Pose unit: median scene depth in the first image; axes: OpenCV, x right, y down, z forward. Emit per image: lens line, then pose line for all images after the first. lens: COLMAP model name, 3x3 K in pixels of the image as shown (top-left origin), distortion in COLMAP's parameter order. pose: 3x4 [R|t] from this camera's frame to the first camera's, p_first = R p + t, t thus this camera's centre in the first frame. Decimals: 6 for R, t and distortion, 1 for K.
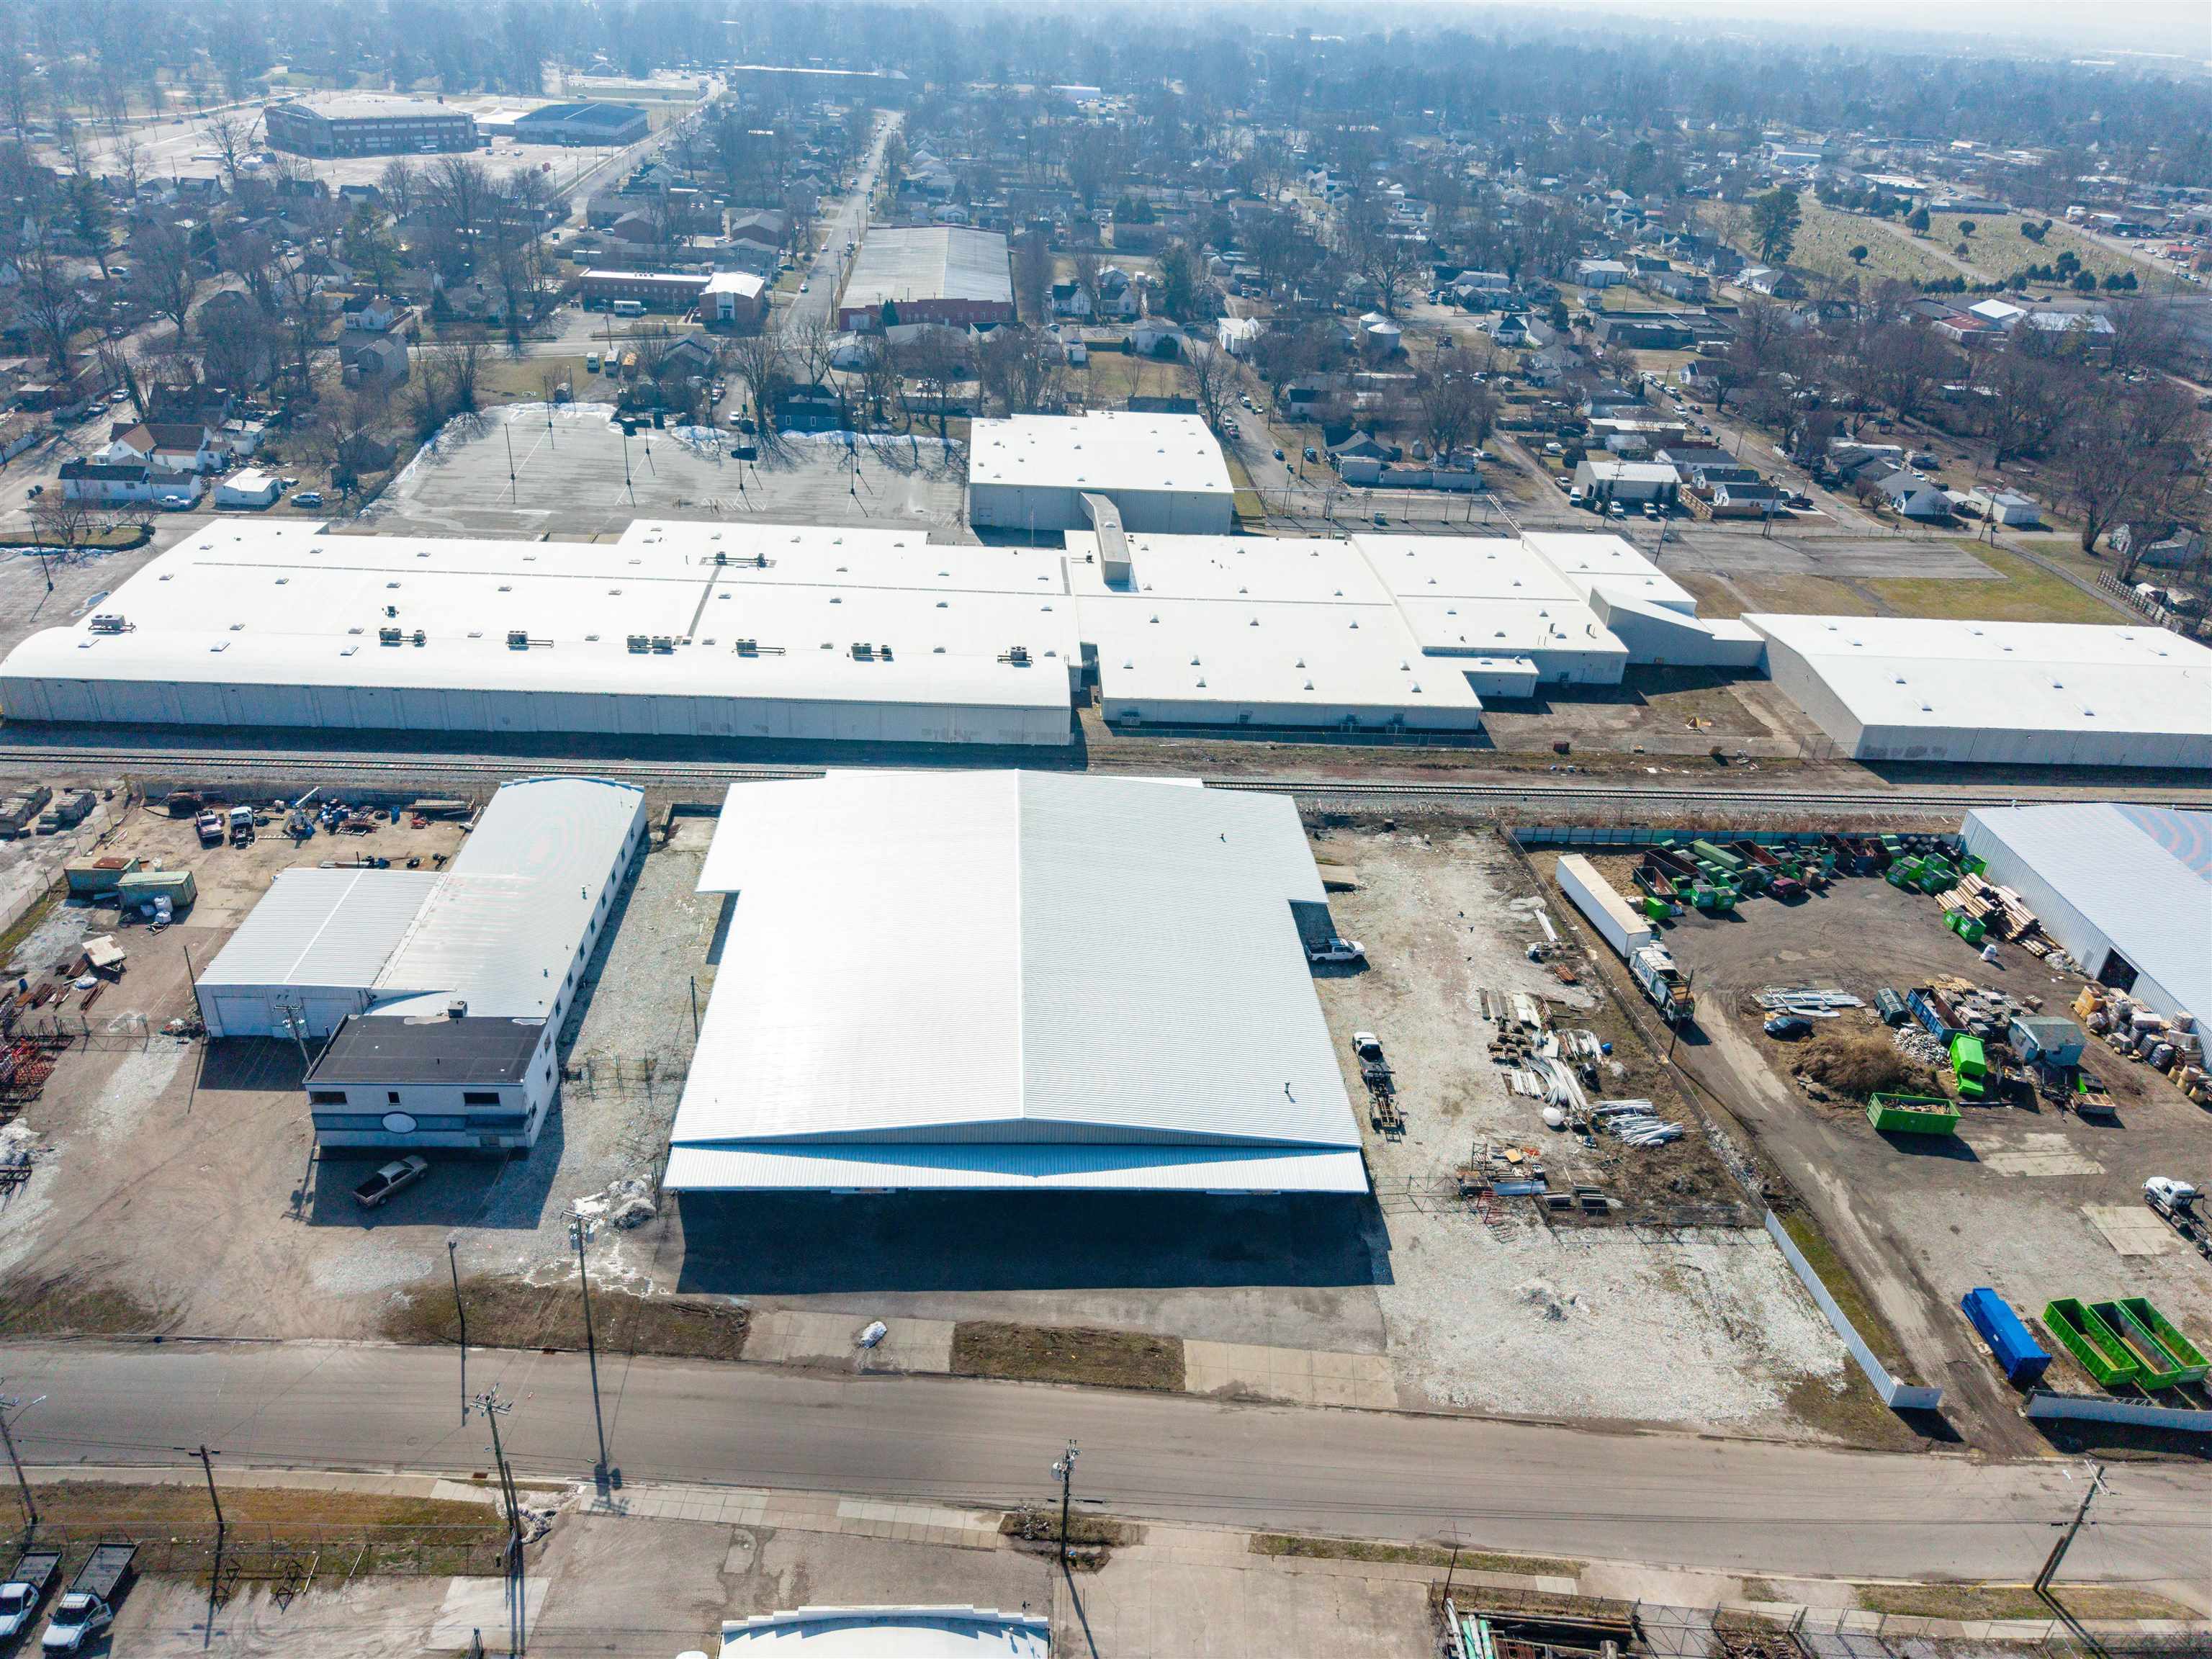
lens RADIAL K [[1582.9, 0, 1106.0], [0, 1582.9, 829.5], [0, 0, 1]] dist [0.000442, -0.000953]
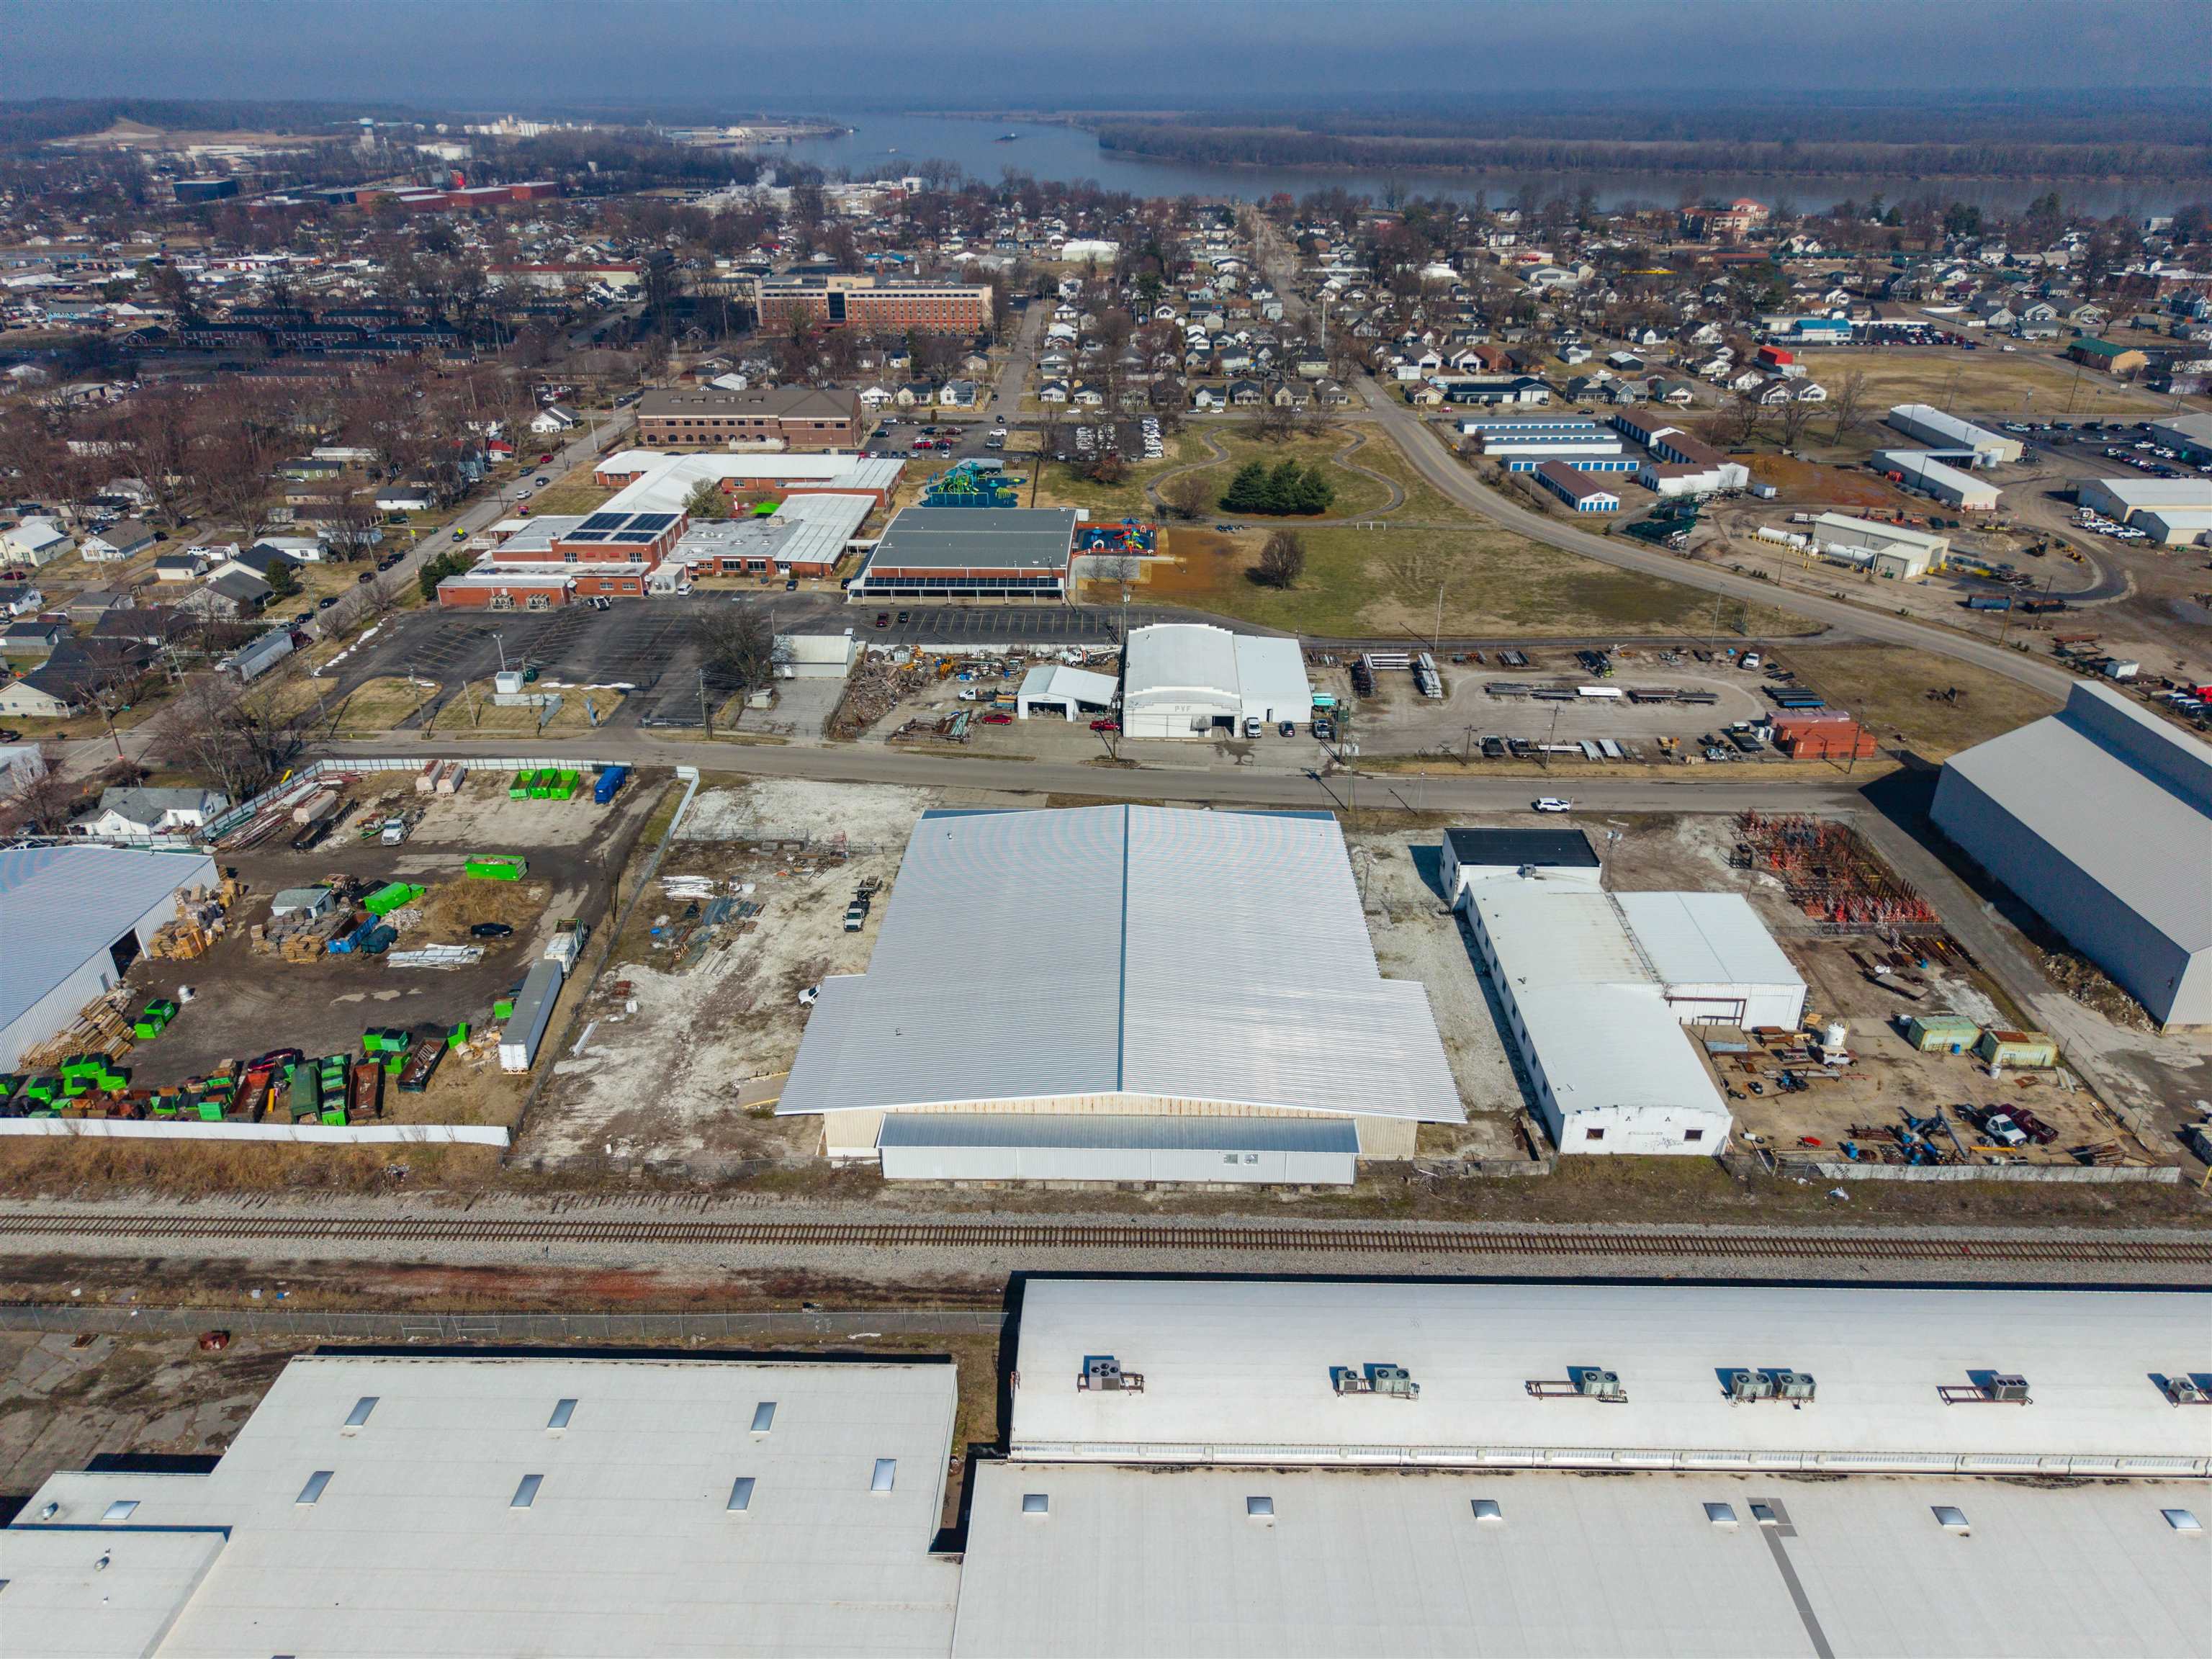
lens RADIAL K [[1449.1, 0, 1109.6], [0, 1449.1, 874.0], [0, 0, 1]] dist [0.045234, -0.064799]
pose [[-0.995289, -0.084095, 0.048246, -0.098486], [-0.004360, 0.535951, 0.844238, -0.908785], [-0.096853, 0.840050, -0.533793, 1.627323]]
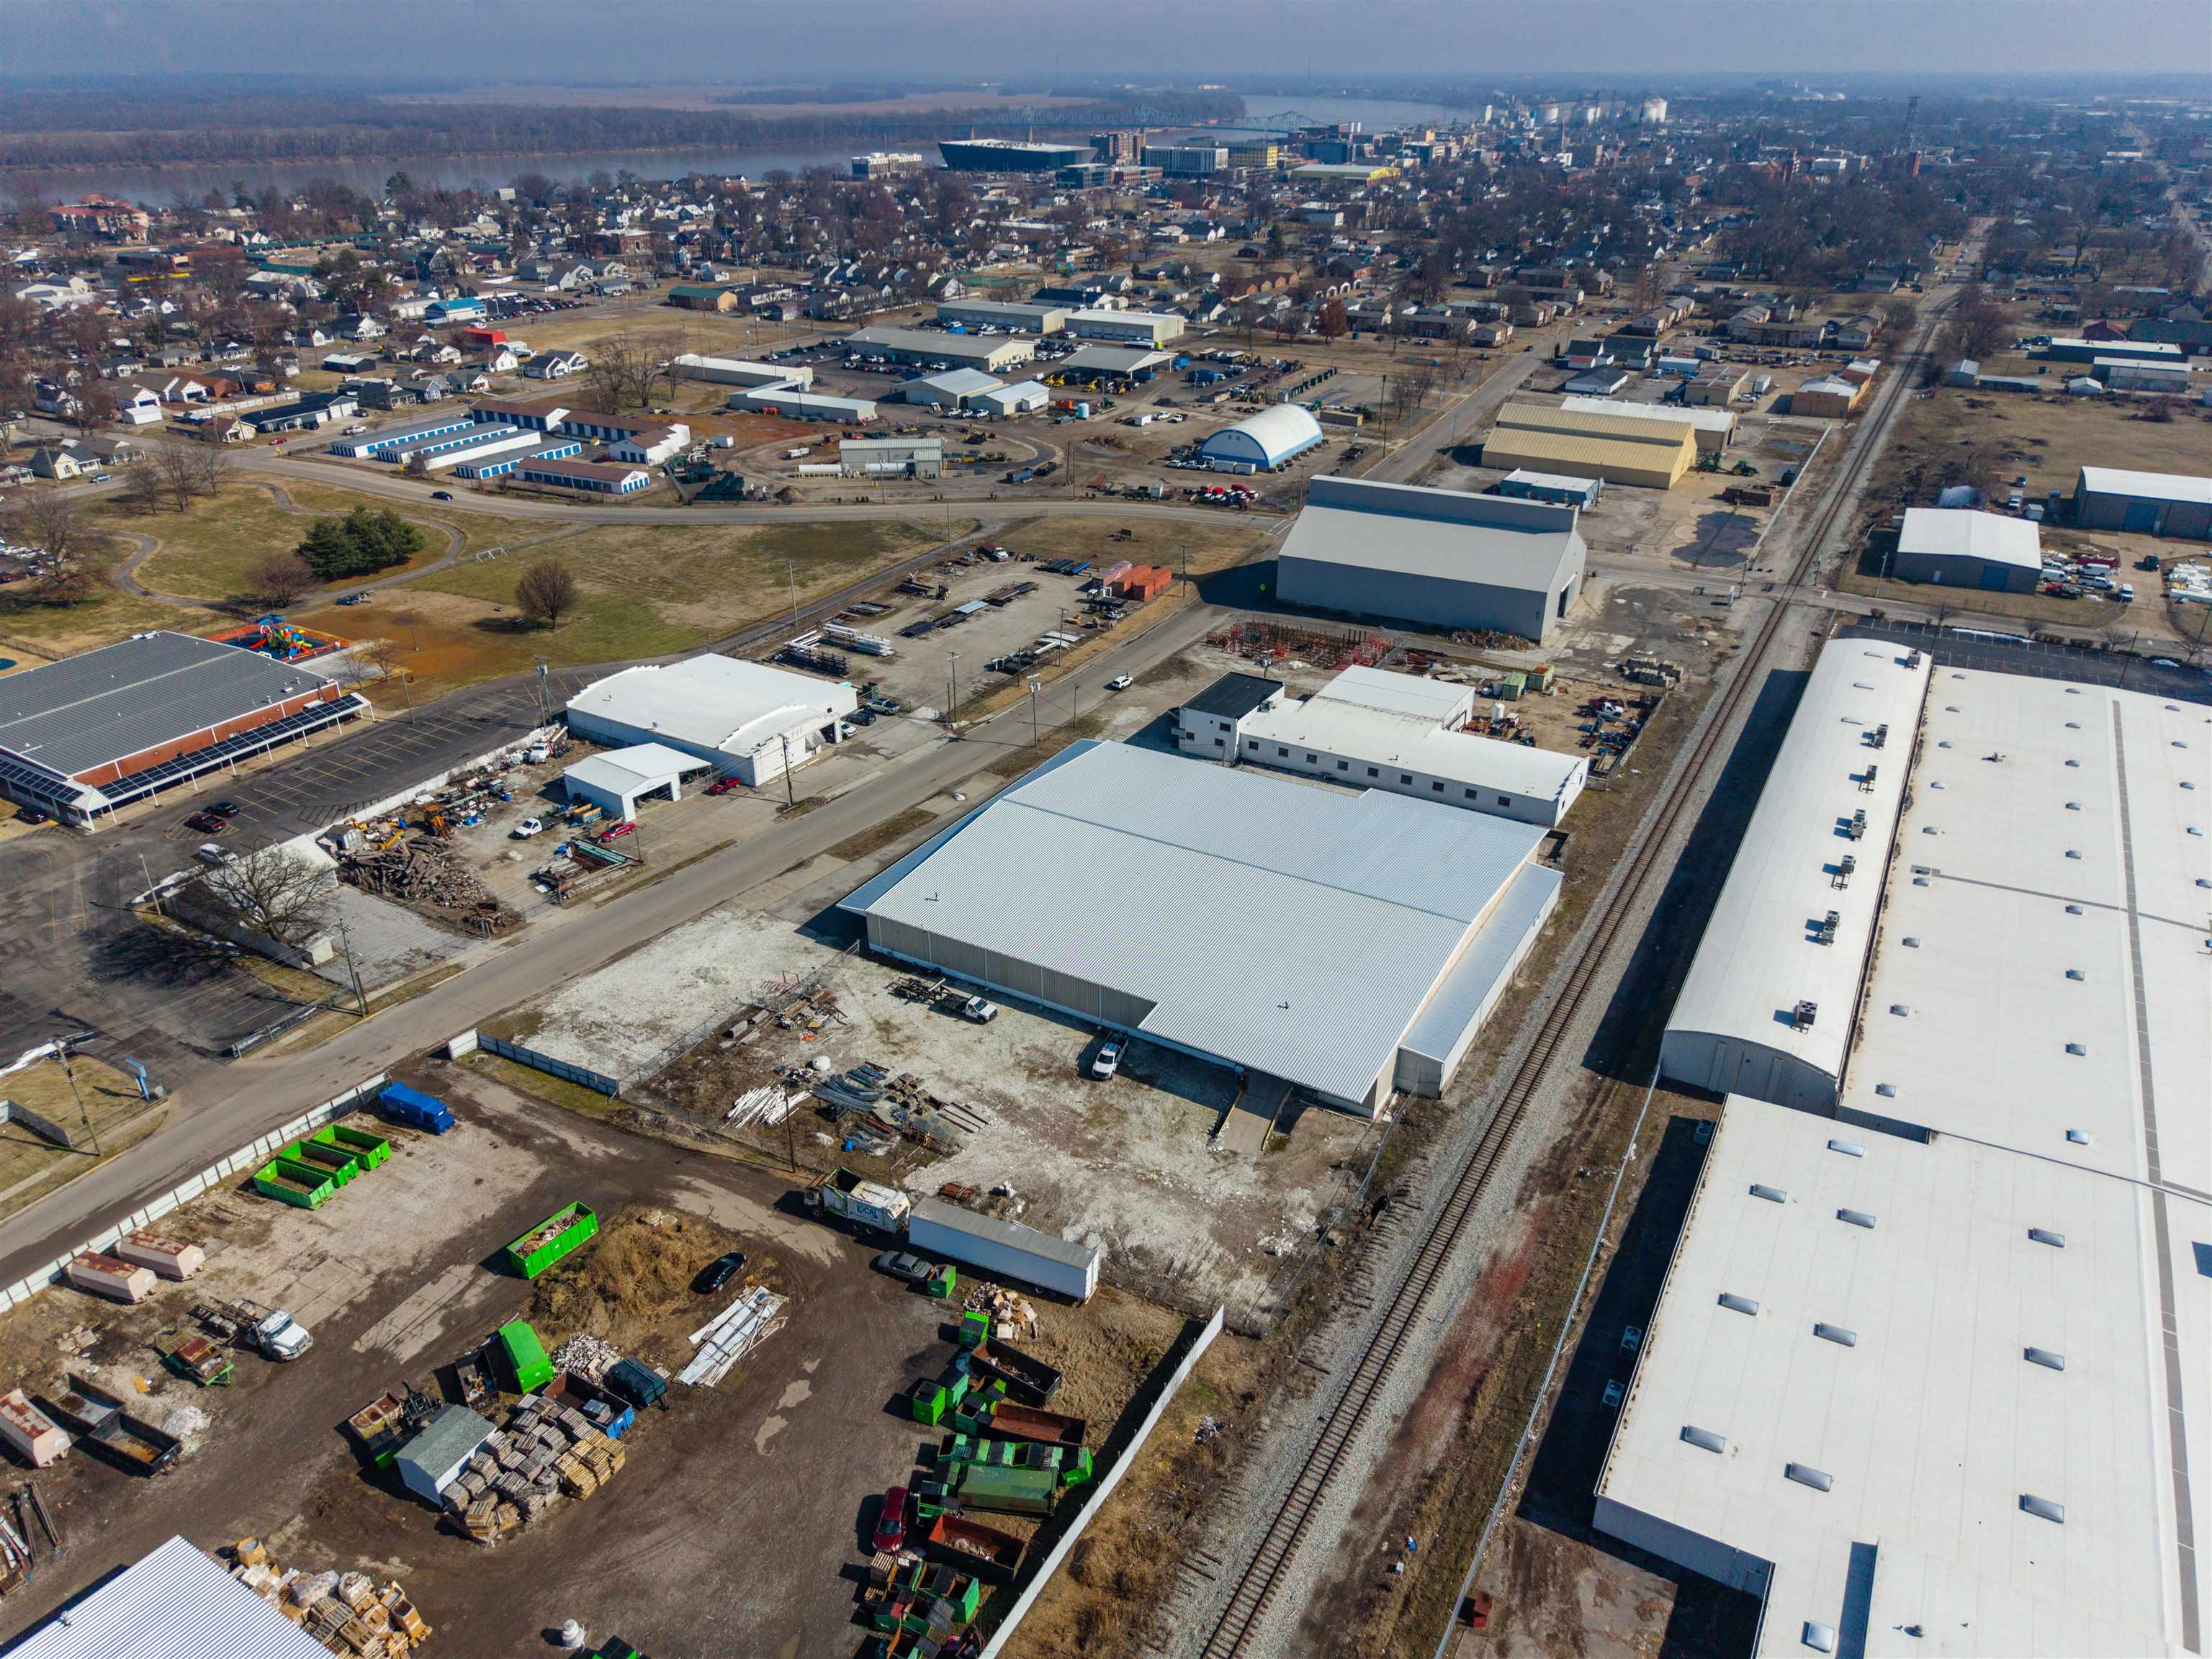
lens RADIAL K [[1474.5, 0, 1106.0], [0, 1474.5, 829.5], [0, 0, 1]] dist [0.044607, -0.066267]
pose [[-0.549443, 0.329876, -0.767655, 0.912961], [-0.434586, 0.671873, 0.599768, -0.644149], [0.713616, 0.663150, -0.225797, 1.255017]]
